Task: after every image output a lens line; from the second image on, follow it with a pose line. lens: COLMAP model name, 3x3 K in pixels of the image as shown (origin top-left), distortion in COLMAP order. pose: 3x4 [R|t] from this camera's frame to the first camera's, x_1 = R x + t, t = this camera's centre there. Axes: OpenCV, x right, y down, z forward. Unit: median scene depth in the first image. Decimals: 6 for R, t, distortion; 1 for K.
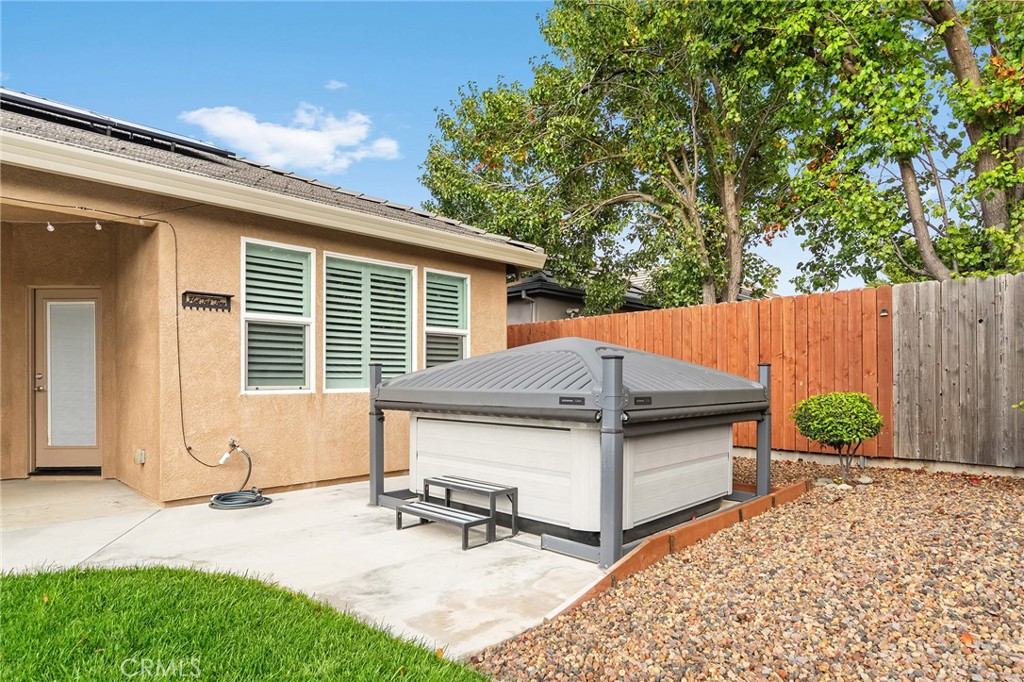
lens RADIAL K [[573.1, 0, 524.0], [0, 573.1, 375.7], [0, 0, 1]] dist [-0.000931, -0.000669]
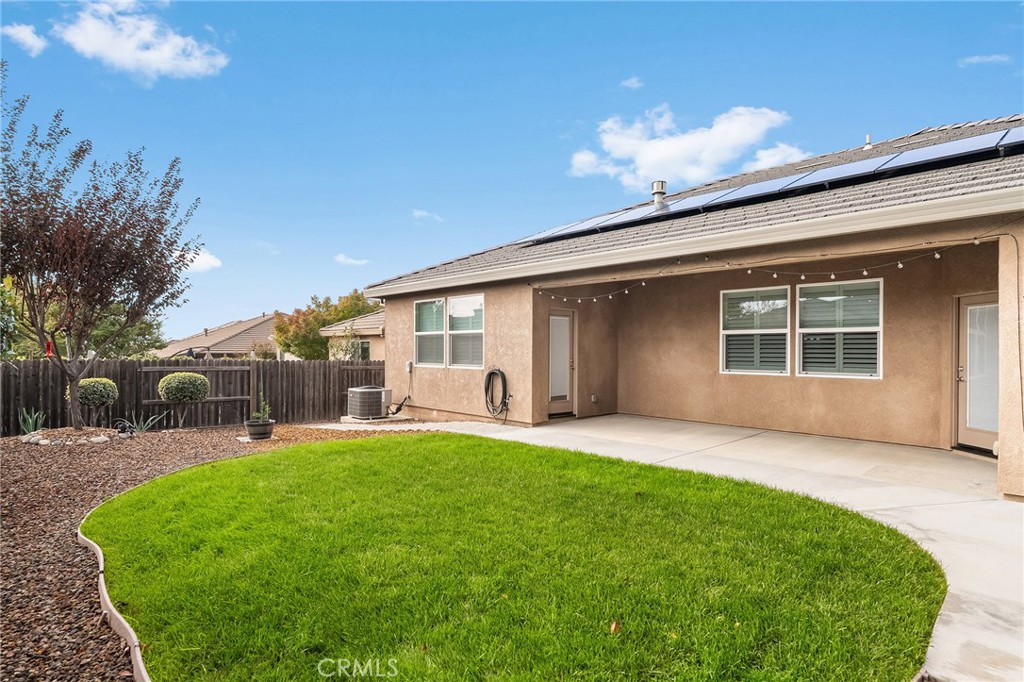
lens RADIAL K [[540.8, 0, 517.4], [0, 540.8, 341.0], [0, 0, 1]] dist [-0.003085, 0.001395]
pose [[-0.031203, -0.018371, -0.999344, 0.349388], [0.007621, 0.999798, -0.018618, -0.045755], [0.999484, -0.008196, -0.031057, 0.092962]]
